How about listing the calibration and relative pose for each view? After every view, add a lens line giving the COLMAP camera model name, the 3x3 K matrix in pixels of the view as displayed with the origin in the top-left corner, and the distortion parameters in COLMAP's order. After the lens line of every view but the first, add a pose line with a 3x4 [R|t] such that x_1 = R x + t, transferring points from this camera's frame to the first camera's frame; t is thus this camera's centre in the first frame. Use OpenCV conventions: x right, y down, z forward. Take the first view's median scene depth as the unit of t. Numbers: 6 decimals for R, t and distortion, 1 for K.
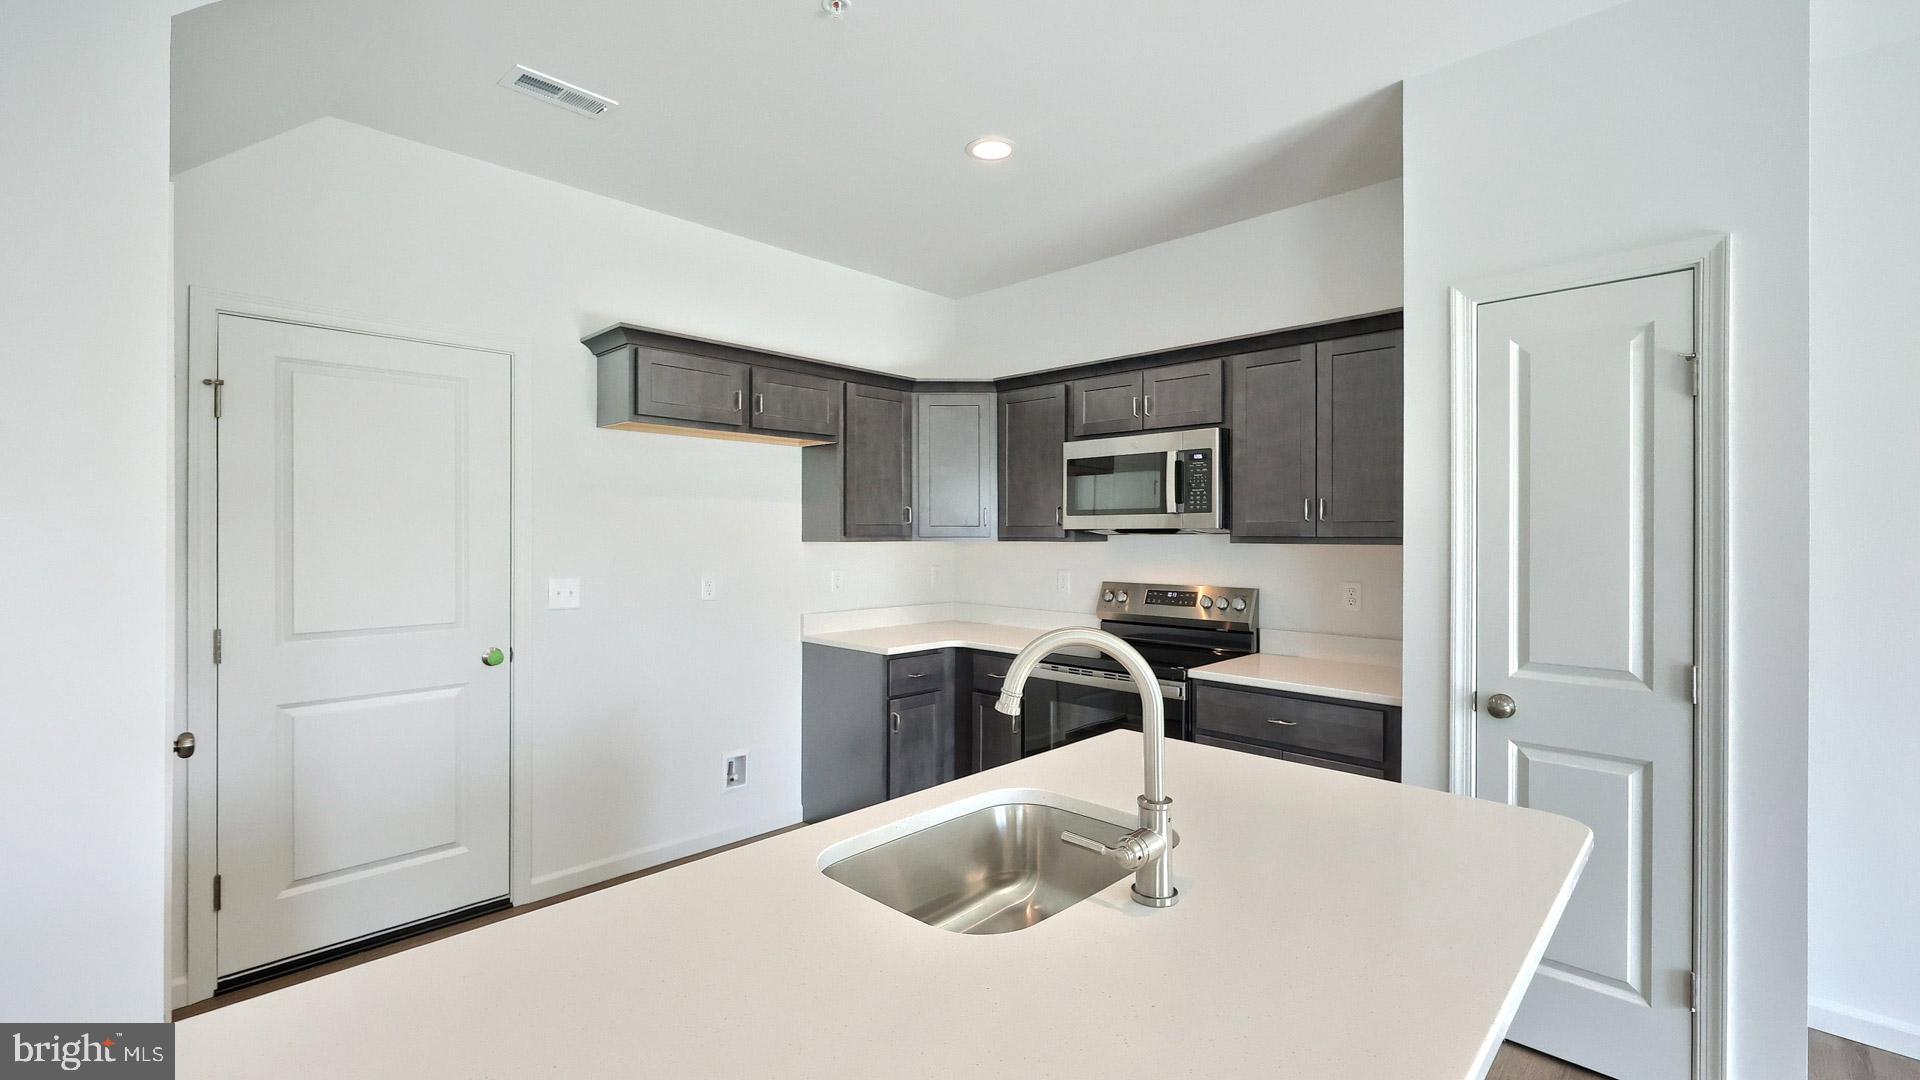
lens RADIAL K [[808.3, 0, 971.9], [0, 808.3, 511.8], [0, 0, 1]] dist [-0.003085, -0.000205]
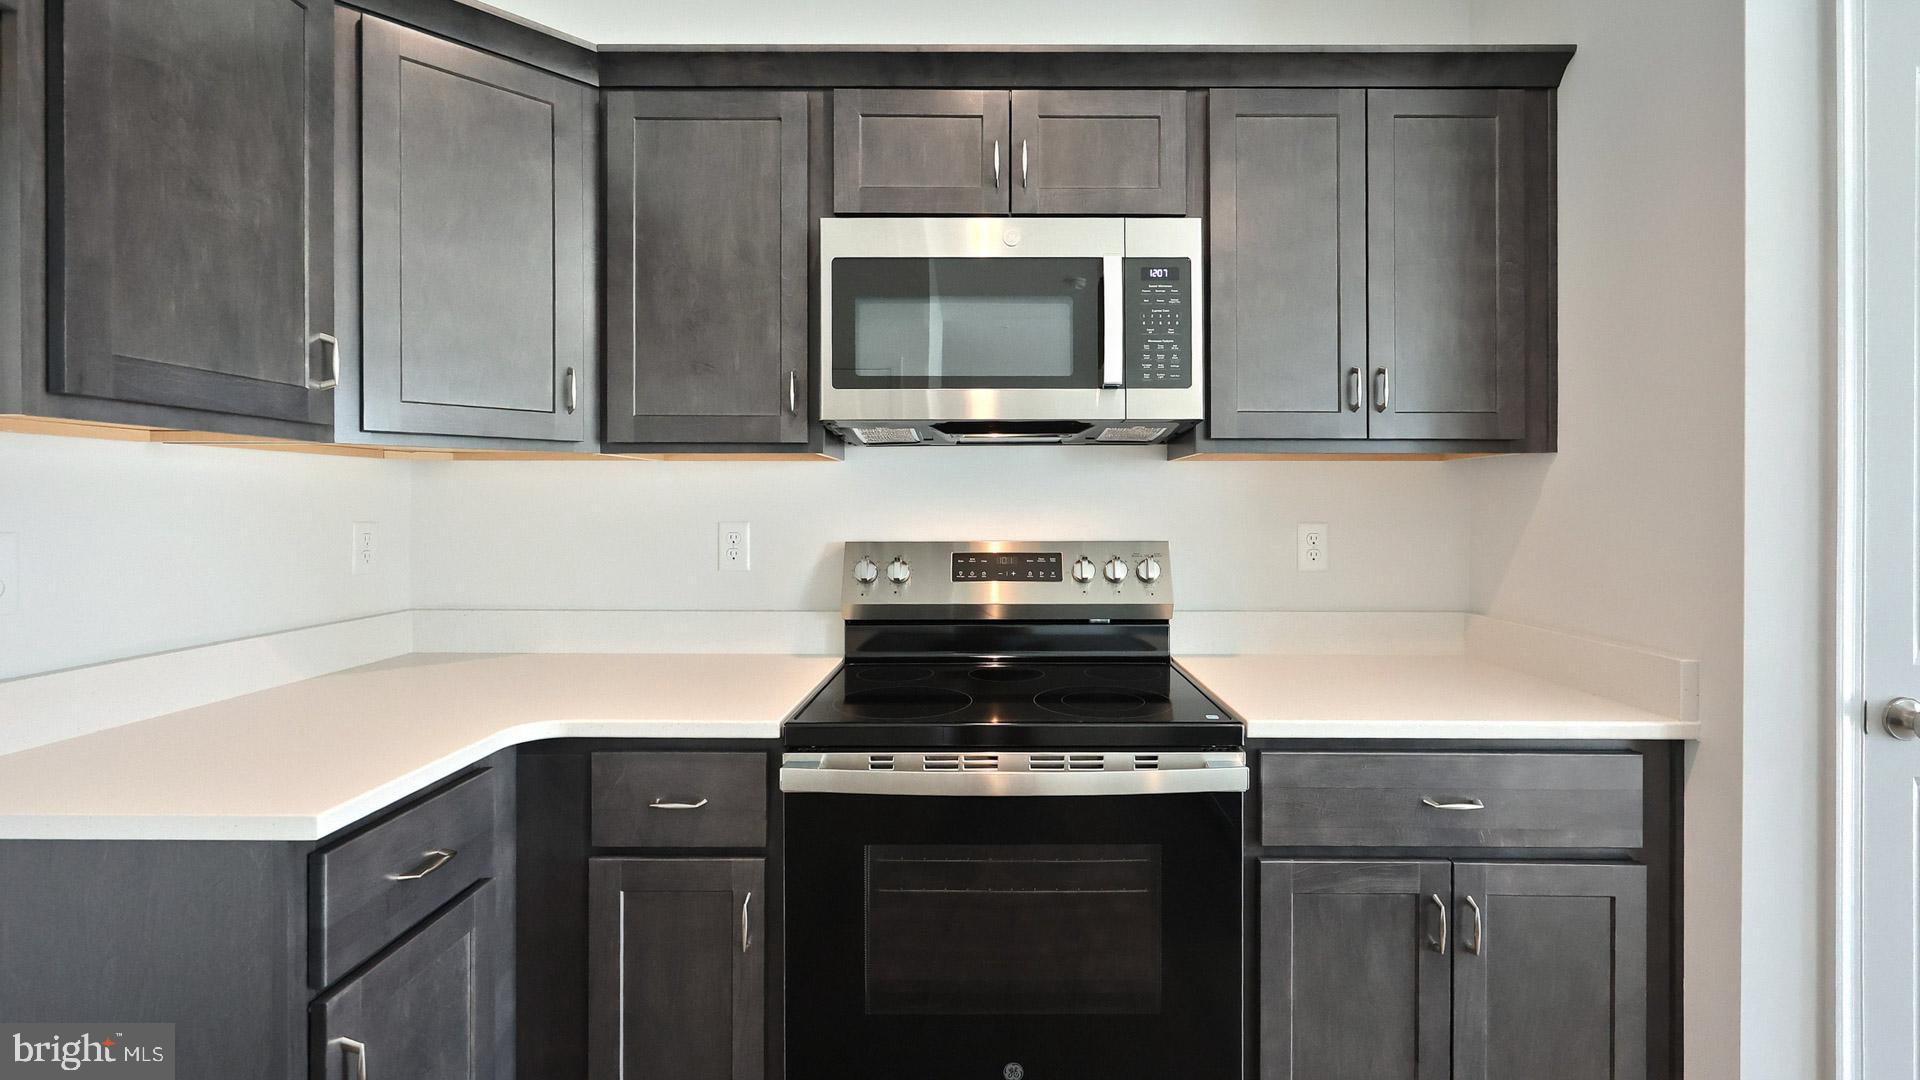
lens RADIAL K [[790.6, 0, 956.2], [0, 790.6, 504.2], [0, 0, 1]] dist [-0.001620, 0.000058]
pose [[0.735447, -0.003108, 0.677575, -0.121177], [-0.016974, 0.999591, 0.023009, 0.056093], [-0.677370, -0.028423, 0.735093, 0.652103]]
